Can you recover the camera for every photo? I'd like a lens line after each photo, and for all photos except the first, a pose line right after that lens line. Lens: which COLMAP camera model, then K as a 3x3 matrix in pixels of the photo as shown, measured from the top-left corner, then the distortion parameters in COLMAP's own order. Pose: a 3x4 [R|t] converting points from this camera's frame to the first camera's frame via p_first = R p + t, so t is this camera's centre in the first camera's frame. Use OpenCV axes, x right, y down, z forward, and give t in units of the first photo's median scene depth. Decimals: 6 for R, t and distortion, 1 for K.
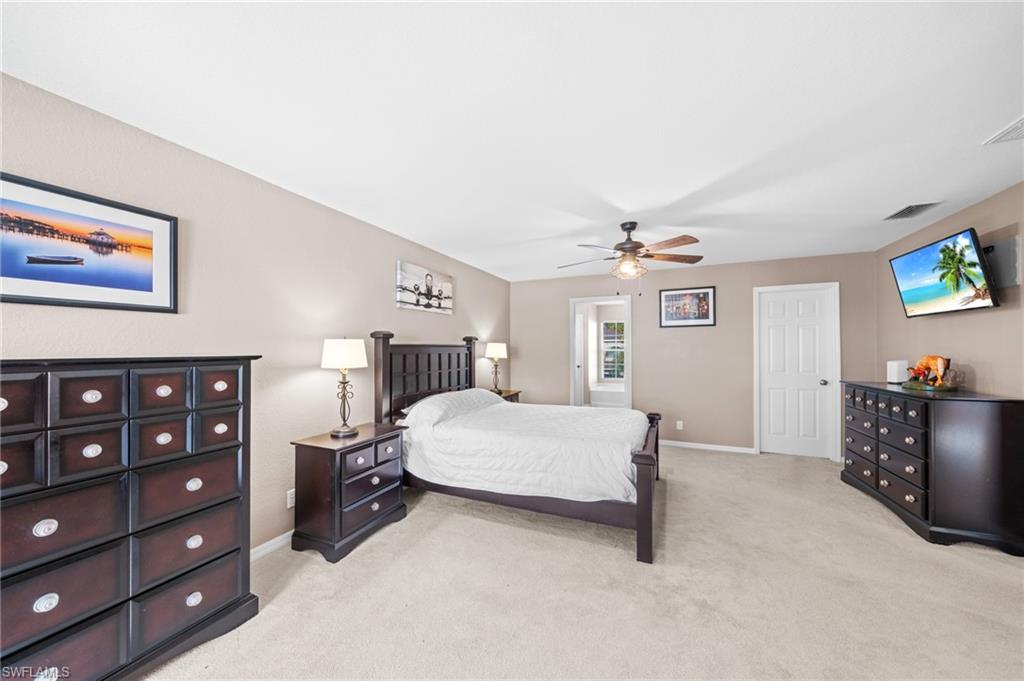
lens RADIAL K [[352.0, 0, 506.6], [0, 352.0, 345.1], [0, 0, 1]] dist [0.000046, 0.000001]
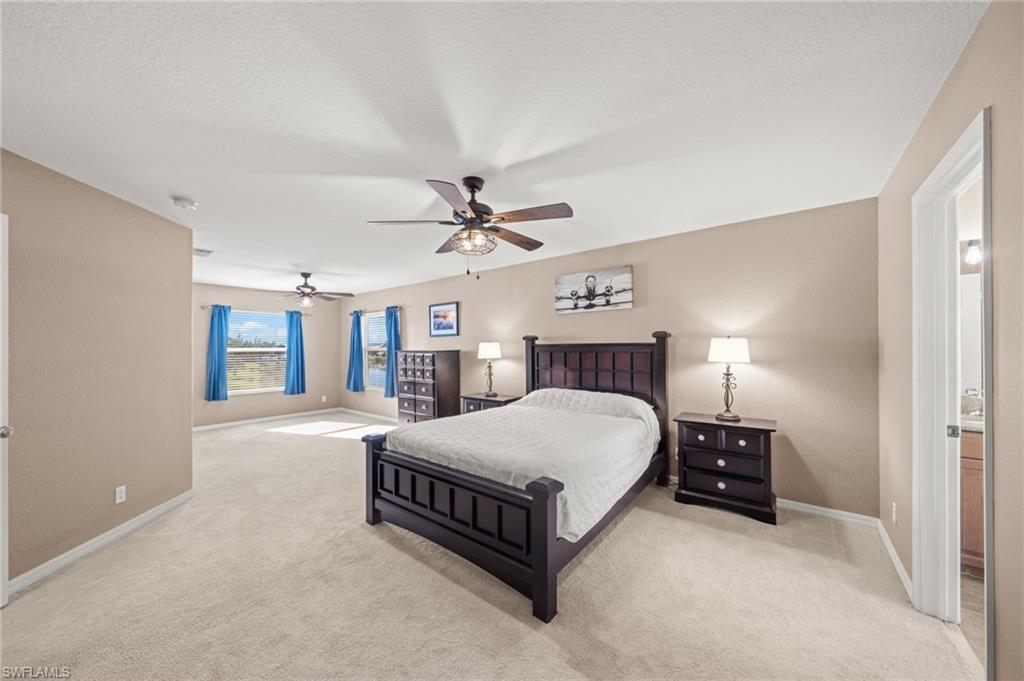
lens RADIAL K [[352.0, 0, 506.6], [0, 352.0, 345.1], [0, 0, 1]] dist [0.000046, 0.000001]
pose [[-0.223259, -0.000510, -0.974759, 1.073243], [0.017583, 0.999835, -0.004550, 0.004387], [0.974601, -0.018156, -0.223213, 1.250645]]
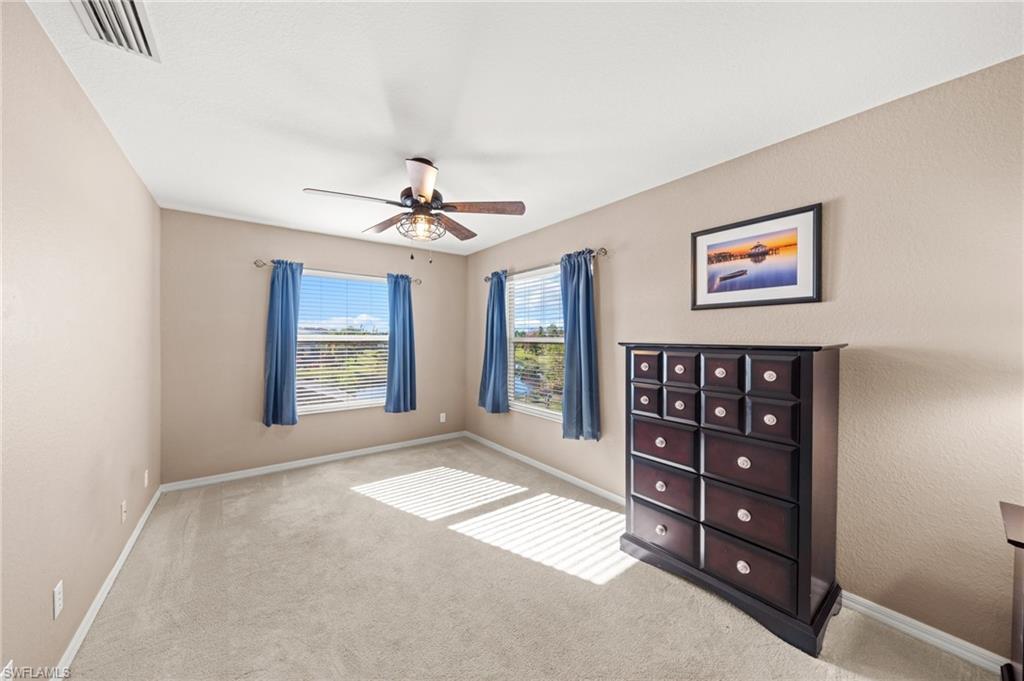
lens RADIAL K [[344.8, 0, 512.0], [0, 344.8, 340.5], [0, 0, 1]] dist [-0.001166, -0.000066]
pose [[-0.445653, 0.009749, -0.895153, 0.186865], [0.008644, 0.999941, 0.006587, 0.002450], [0.895164, -0.004802, -0.445711, 0.411245]]
